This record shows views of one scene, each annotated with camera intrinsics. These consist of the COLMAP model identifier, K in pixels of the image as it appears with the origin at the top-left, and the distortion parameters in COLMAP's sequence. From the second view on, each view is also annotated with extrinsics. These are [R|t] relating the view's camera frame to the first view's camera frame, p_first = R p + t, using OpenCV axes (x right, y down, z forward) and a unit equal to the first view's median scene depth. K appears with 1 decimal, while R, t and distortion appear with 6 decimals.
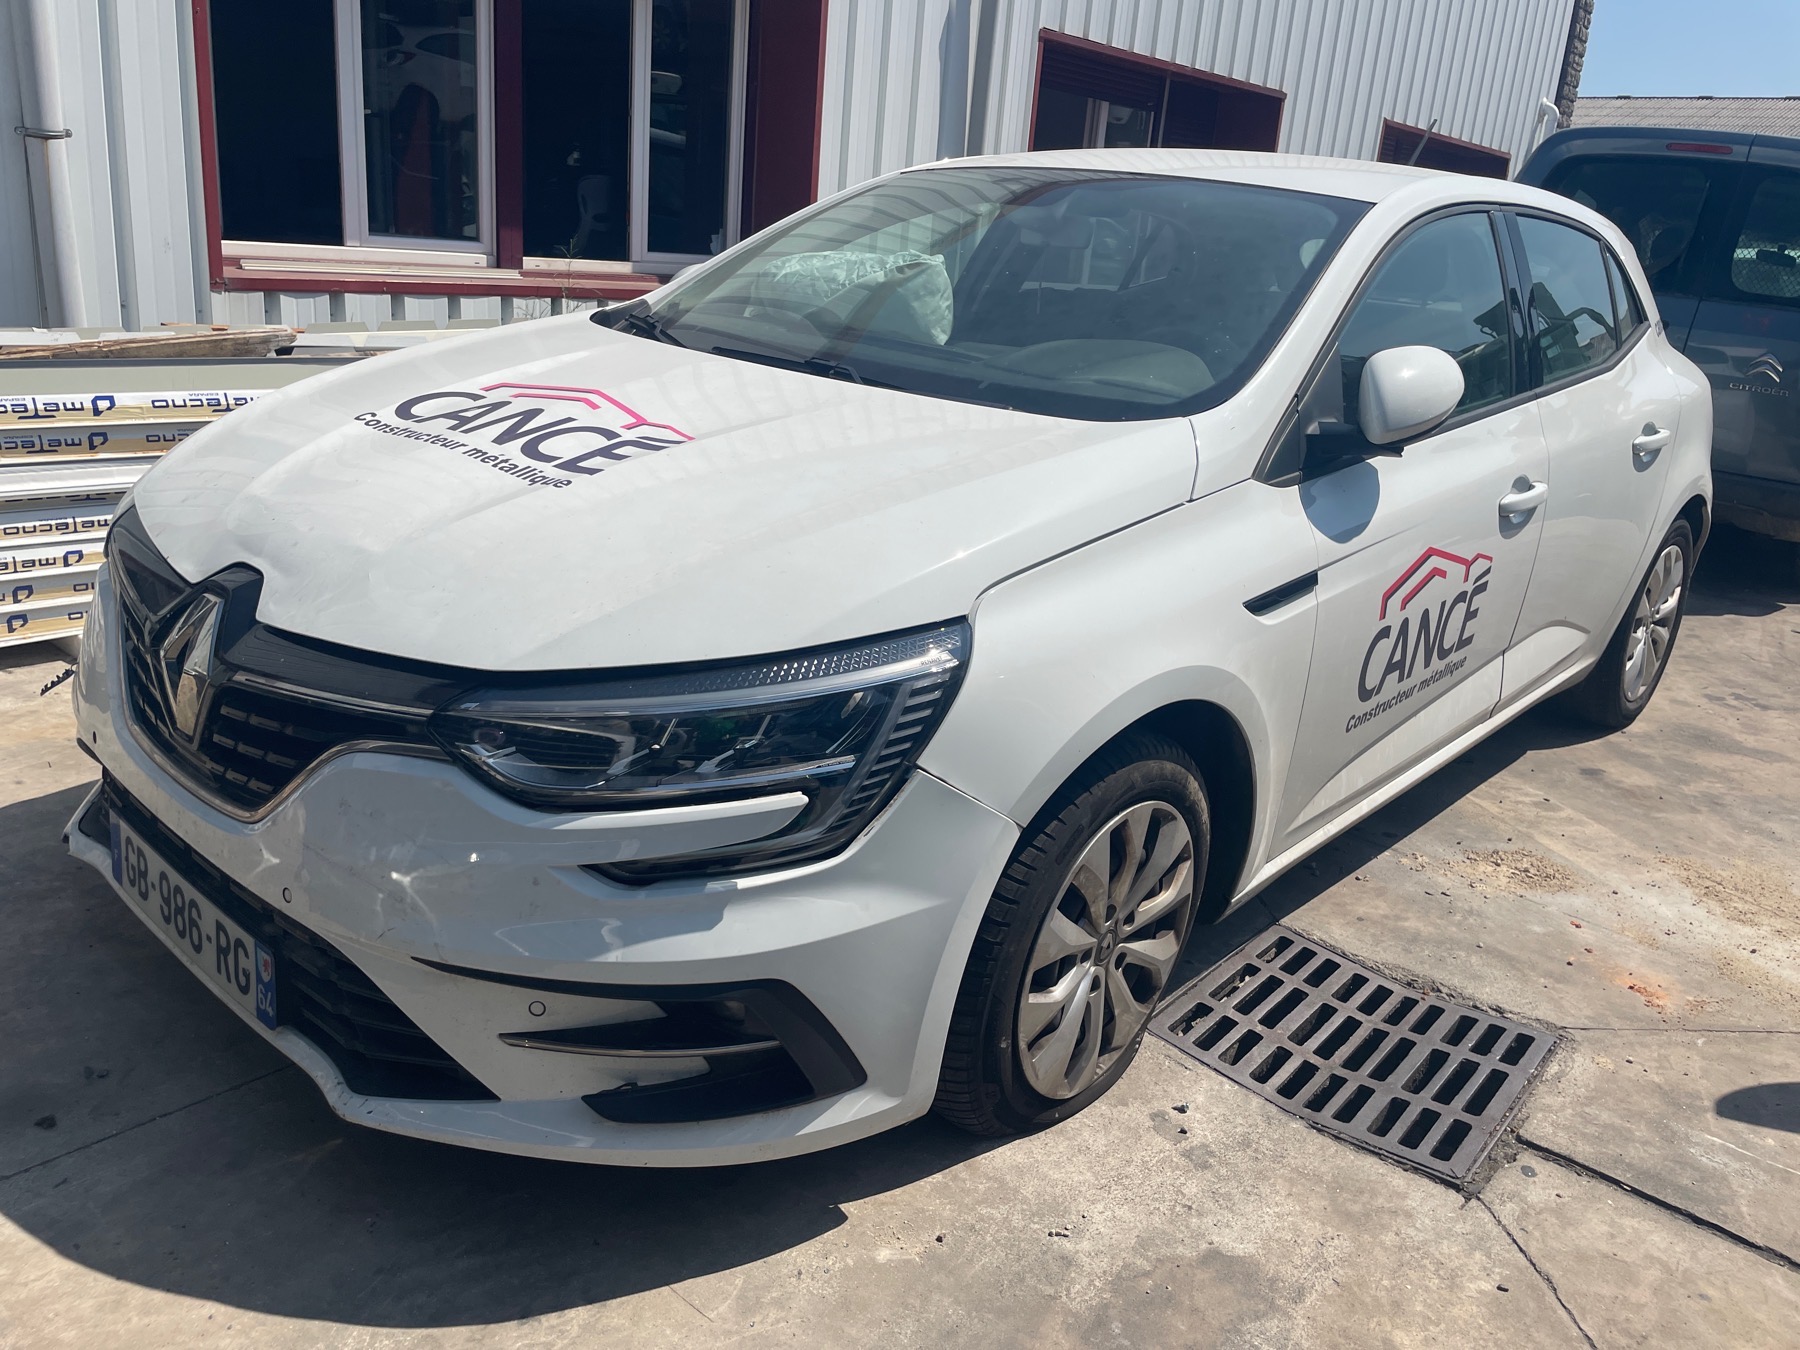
lens RADIAL K [[1345.7, 0, 902.6], [0, 1345.7, 652.3], [0, 0, 1]] dist [0.073332, -0.096233]
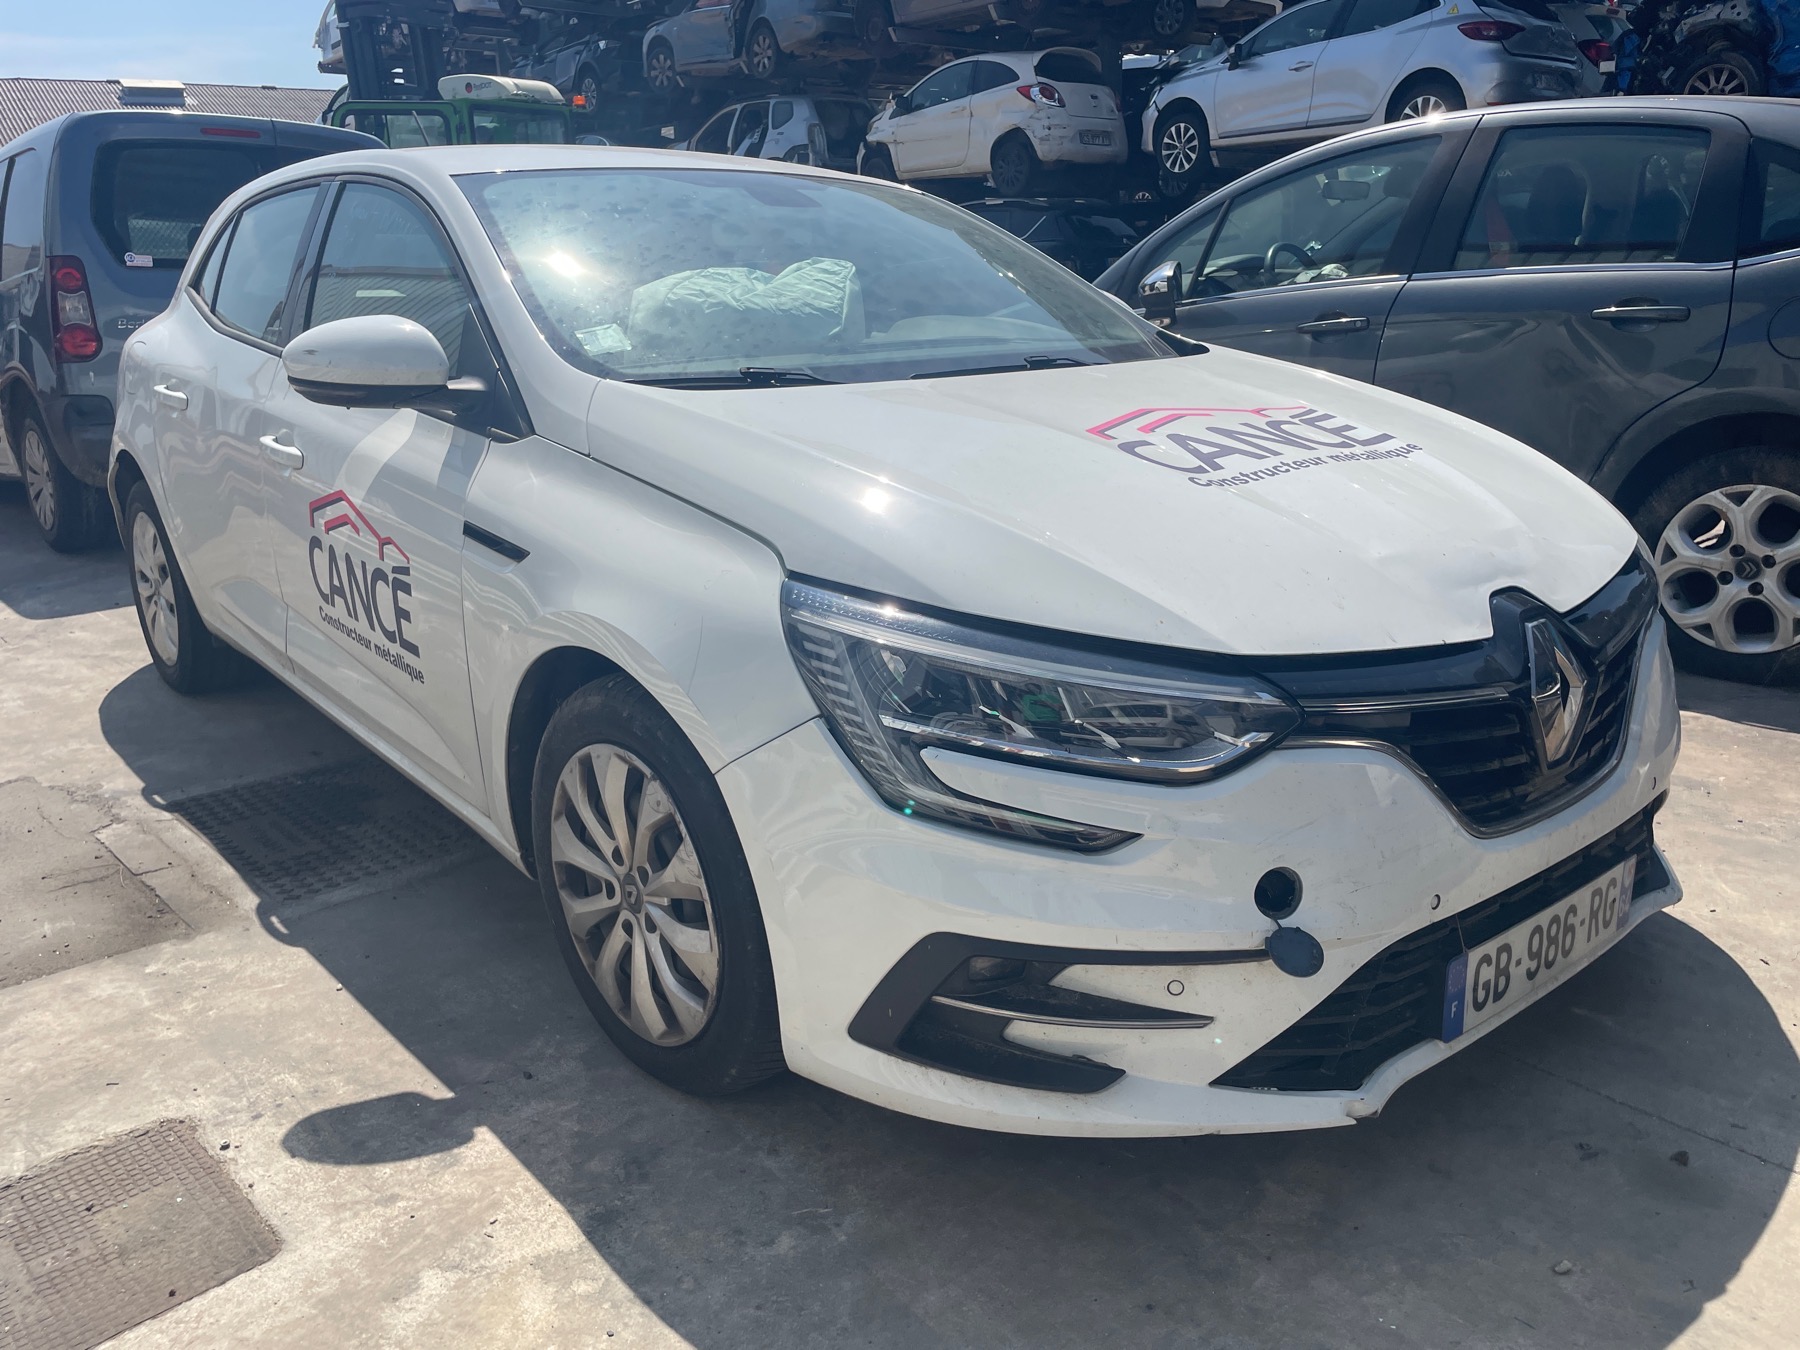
lens RADIAL K [[1341.0, 0, 872.1], [0, 1341.0, 681.2], [0, 0, 1]] dist [0.077844, -0.100914]
pose [[0.150206, -0.366678, 0.918142, -1.265167], [0.336966, 0.892060, 0.301135, -0.390655], [-0.929458, 0.264151, 0.257551, 1.012689]]
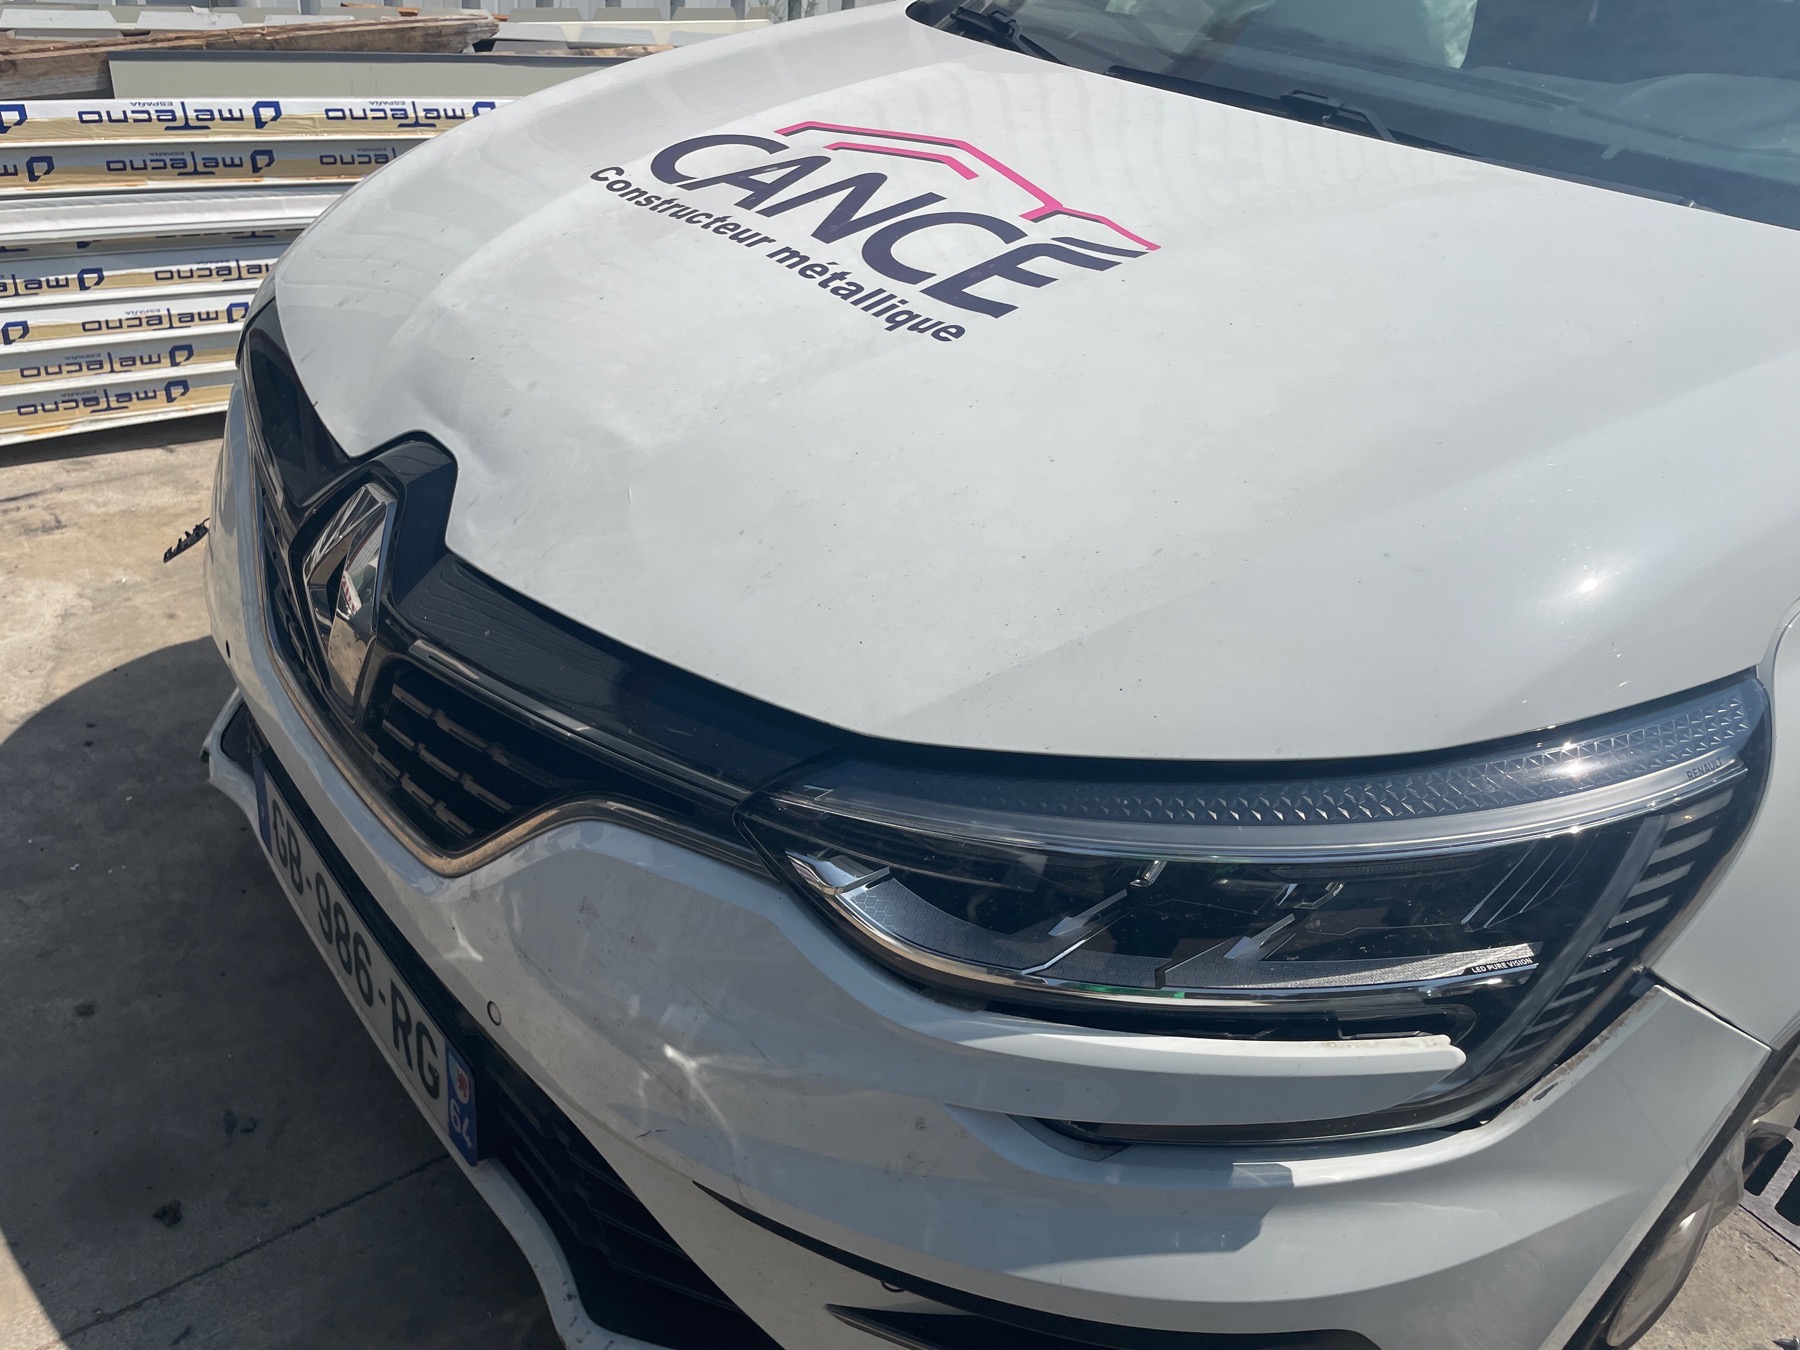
lens RADIAL K [[1366.2, 0, 894.0], [0, 1366.2, 670.4], [0, 0, 1]] dist [0.067548, -0.094403]
pose [[0.987990, 0.089380, -0.126045, -0.160484], [-0.062151, 0.976697, 0.205426, -0.087564], [0.141469, -0.195125, 0.970522, 0.347111]]
